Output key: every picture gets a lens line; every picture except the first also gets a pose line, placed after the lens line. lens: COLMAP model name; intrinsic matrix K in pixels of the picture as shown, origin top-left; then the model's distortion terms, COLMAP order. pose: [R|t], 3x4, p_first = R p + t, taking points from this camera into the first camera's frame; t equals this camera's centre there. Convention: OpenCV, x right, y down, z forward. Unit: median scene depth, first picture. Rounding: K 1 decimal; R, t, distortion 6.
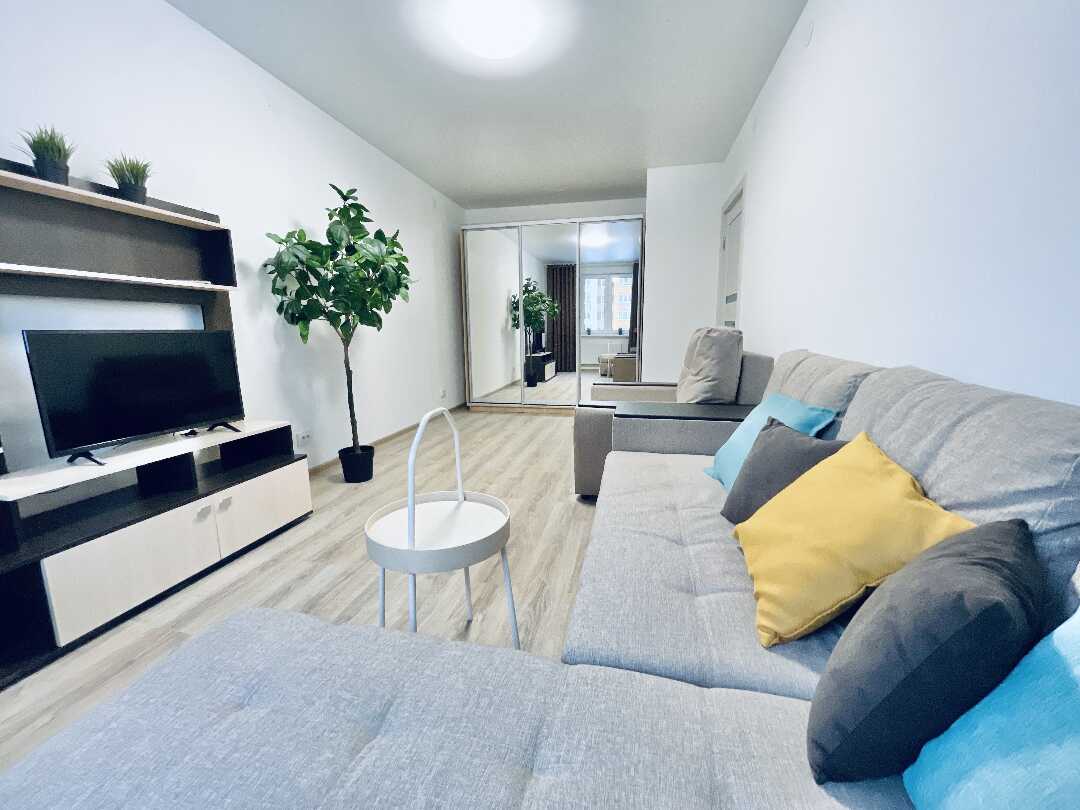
lens RADIAL K [[439.5, 0, 541.3], [0, 439.5, 401.6], [0, 0, 1]] dist [-0.012715, 0.005375]
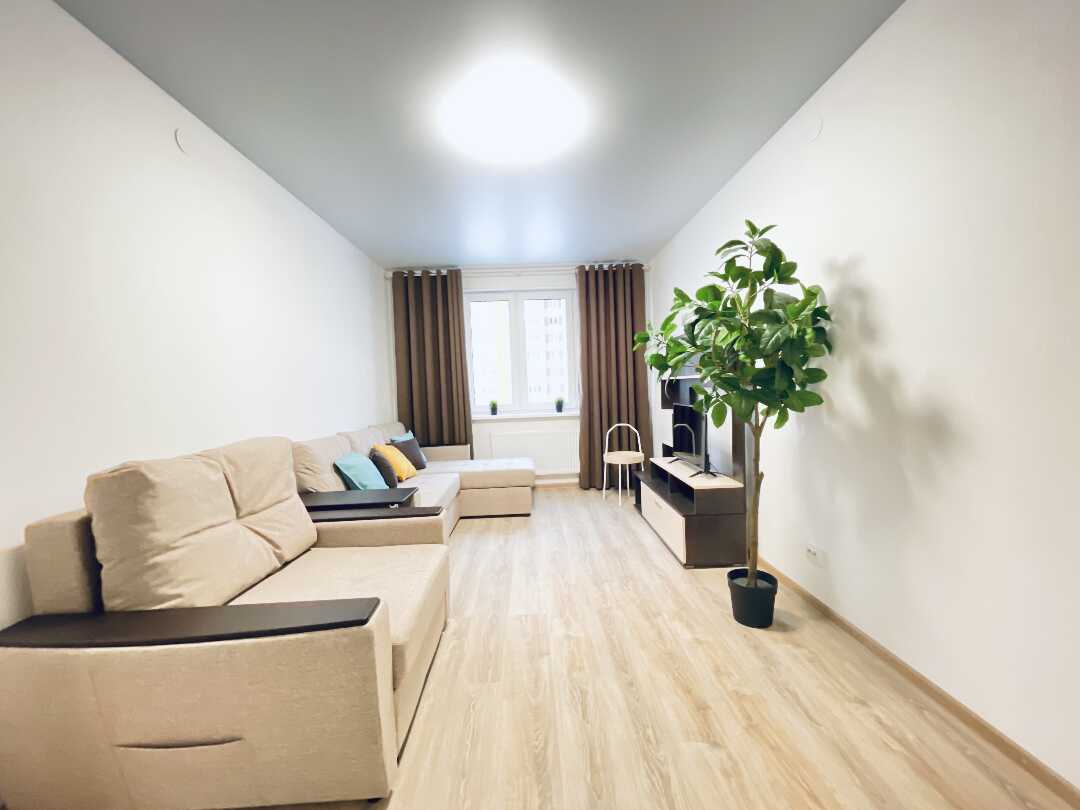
lens RADIAL K [[439.5, 0, 541.3], [0, 439.5, 401.6], [0, 0, 1]] dist [-0.012715, 0.005375]
pose [[-0.970481, 0.051514, -0.235613, 0.090494], [0.004705, 0.980781, 0.195055, -0.397103], [0.241133, 0.188189, -0.952071, 1.918846]]
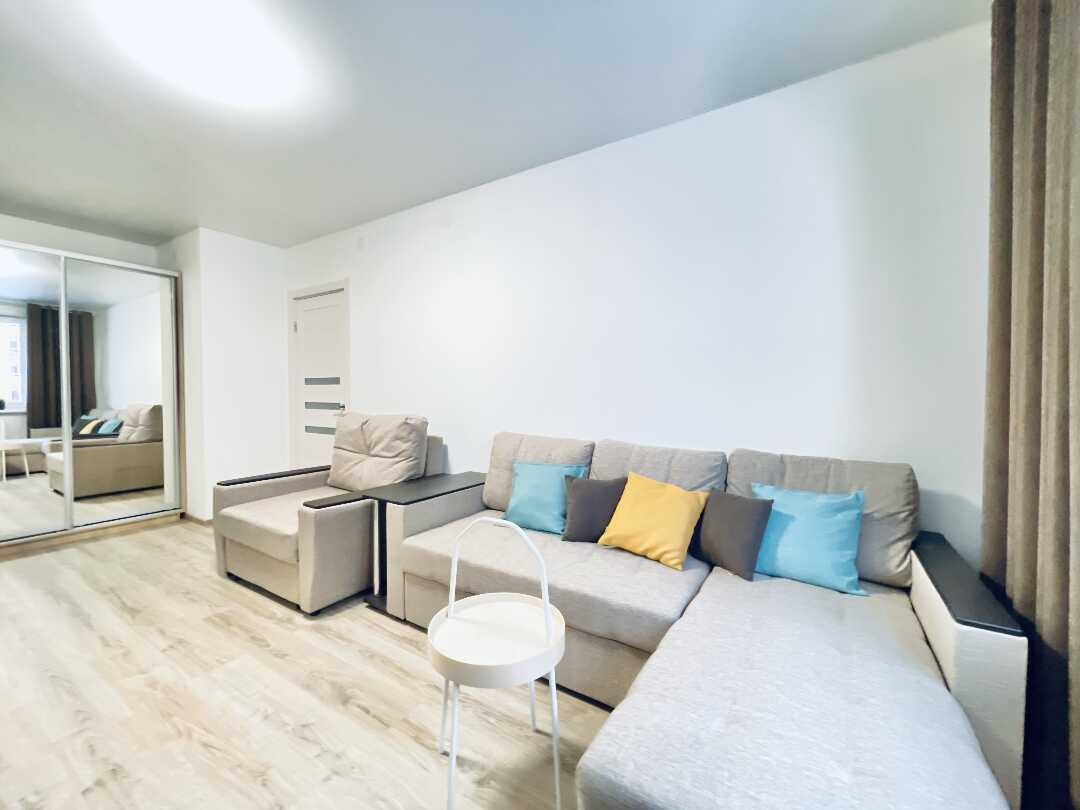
lens RADIAL K [[439.5, 0, 541.3], [0, 439.5, 401.6], [0, 0, 1]] dist [-0.012715, 0.005375]
pose [[0.345954, -0.010795, 0.938189, -0.598672], [0.147077, 0.988196, -0.042864, -0.101591], [-0.926652, 0.152816, 0.343458, 0.242384]]
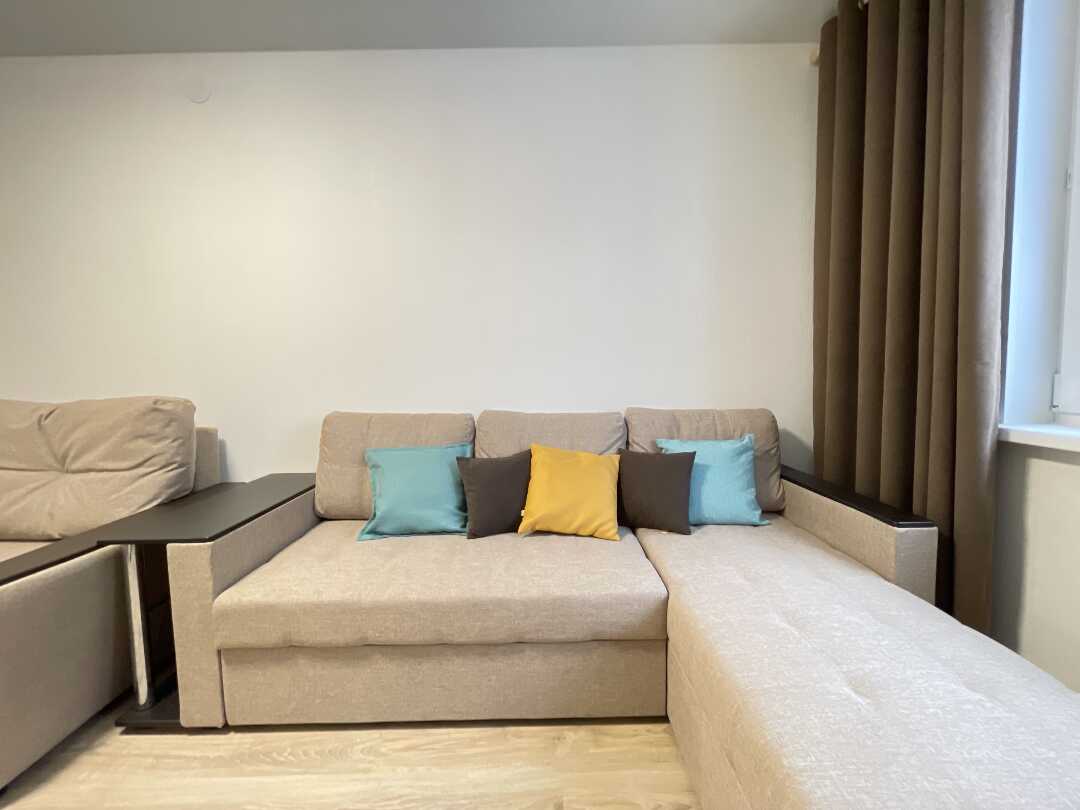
lens RADIAL K [[439.6, 0, 540.0], [0, 439.6, 405.0], [0, 0, 1]] dist [-0.002052, -0.000431]
pose [[-0.221140, -0.061225, 0.973318, -0.450794], [0.181506, 0.978006, 0.102758, -0.115448], [-0.958203, 0.199387, -0.205163, 0.537624]]
